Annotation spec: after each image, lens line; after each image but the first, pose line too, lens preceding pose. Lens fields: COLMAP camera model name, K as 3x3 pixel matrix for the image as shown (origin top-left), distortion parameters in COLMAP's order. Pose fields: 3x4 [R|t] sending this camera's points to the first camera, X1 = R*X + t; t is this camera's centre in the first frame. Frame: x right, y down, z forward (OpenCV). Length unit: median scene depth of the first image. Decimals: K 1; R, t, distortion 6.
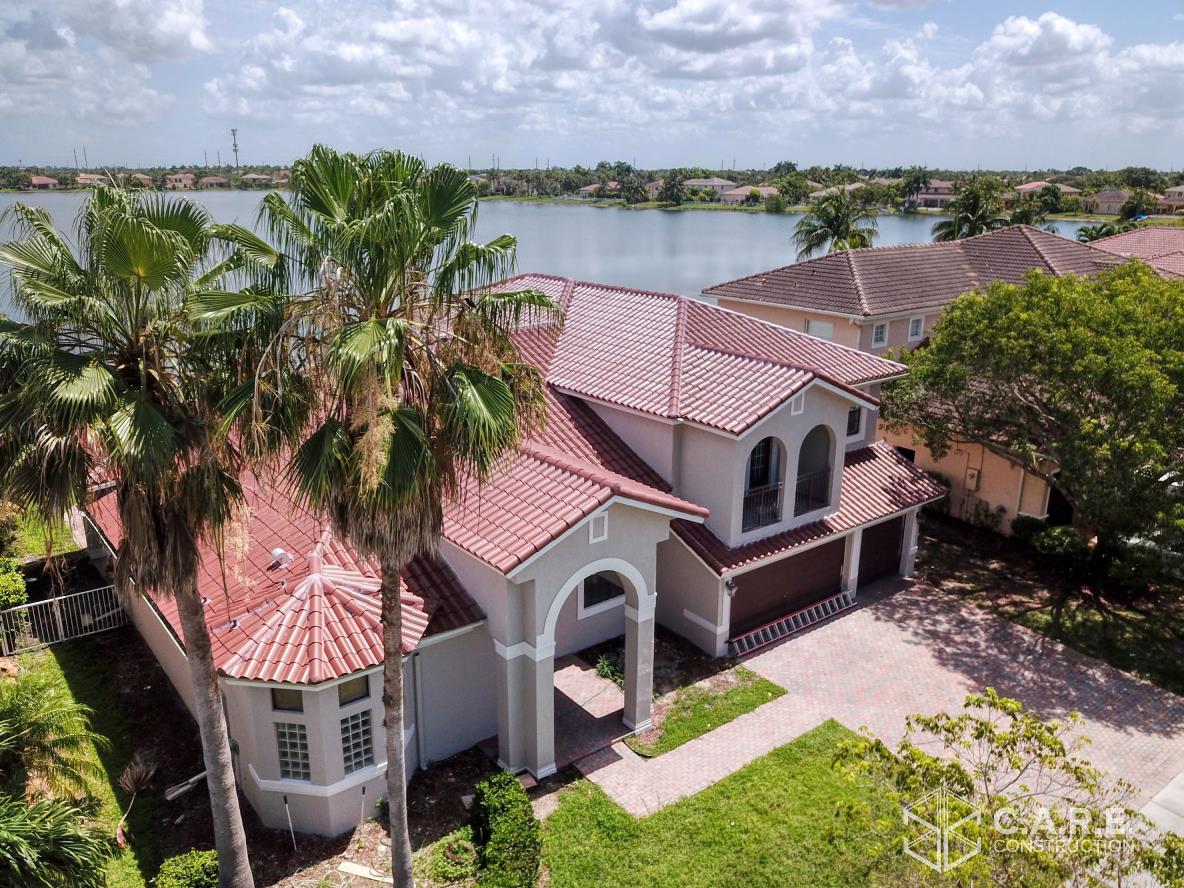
lens RADIAL K [[906.8, 0, 584.1], [0, 906.8, 455.8], [0, 0, 1]] dist [0.001768, 0.001460]
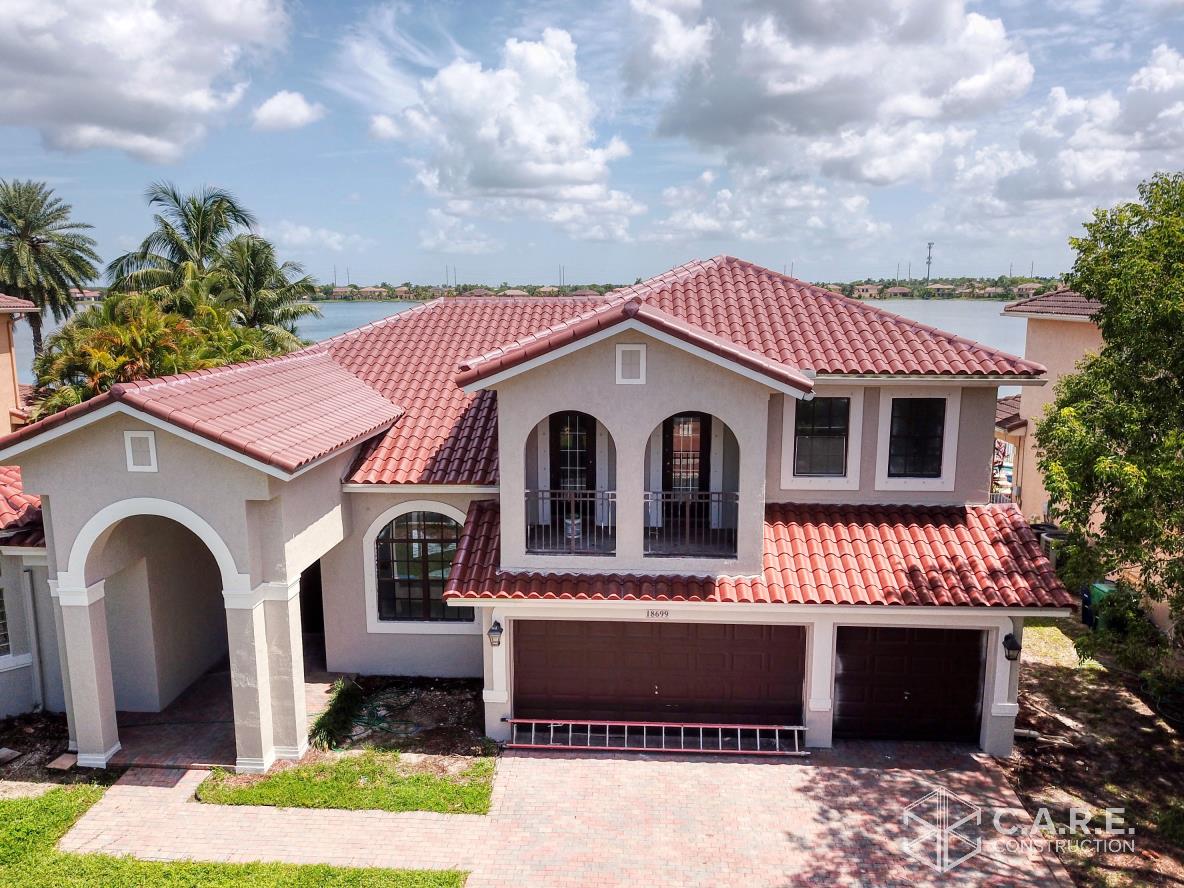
lens RADIAL K [[906.8, 0, 584.1], [0, 906.8, 455.8], [0, 0, 1]] dist [0.001768, 0.001460]
pose [[0.747734, 0.112030, -0.654479, 0.584087], [-0.190058, 0.980534, -0.049297, 0.037567], [0.636216, 0.161250, 0.754471, 0.490940]]
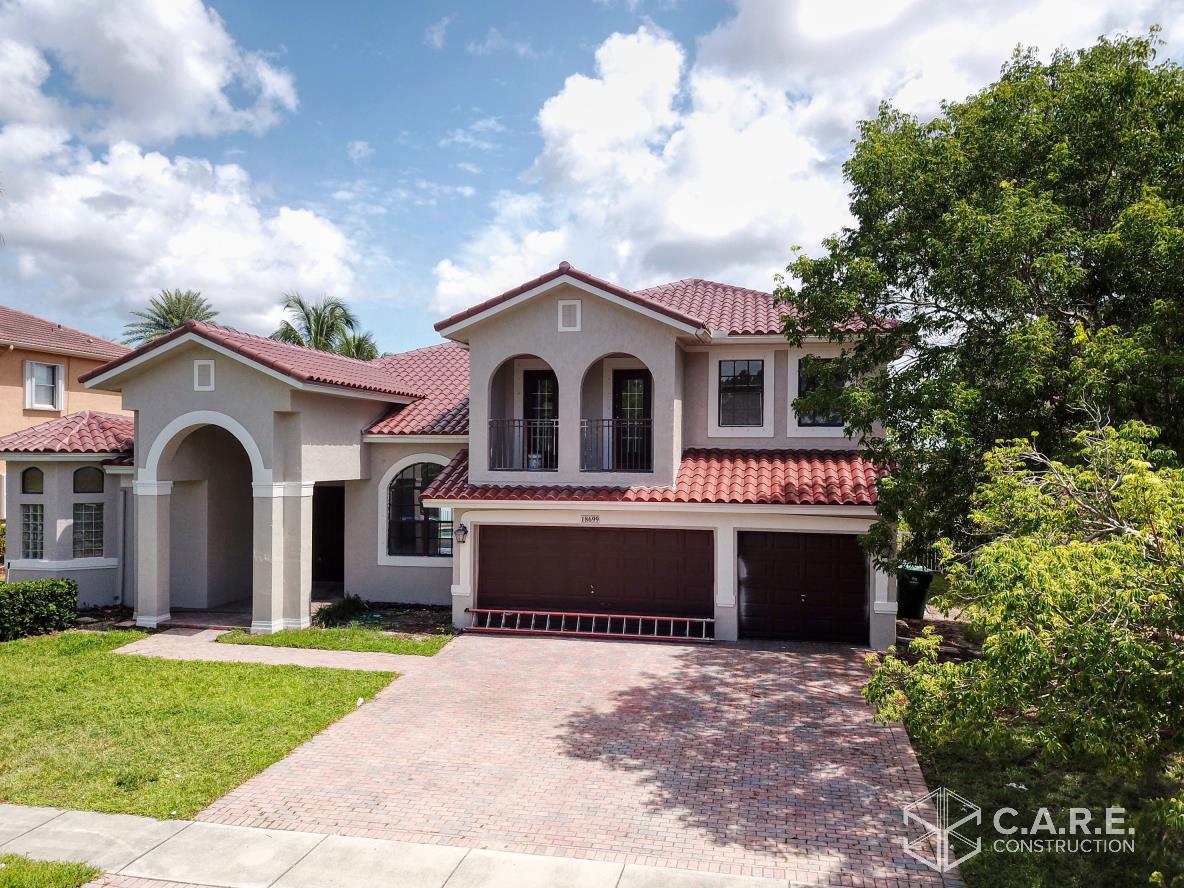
lens RADIAL K [[890.5, 0, 579.8], [0, 890.5, 462.4], [0, 0, 1]] dist [0.064258, -0.129725]
pose [[0.644984, 0.004583, -0.764183, 0.786191], [-0.232066, 0.953934, -0.190147, 0.197234], [0.728108, 0.299983, 0.616335, 0.527094]]
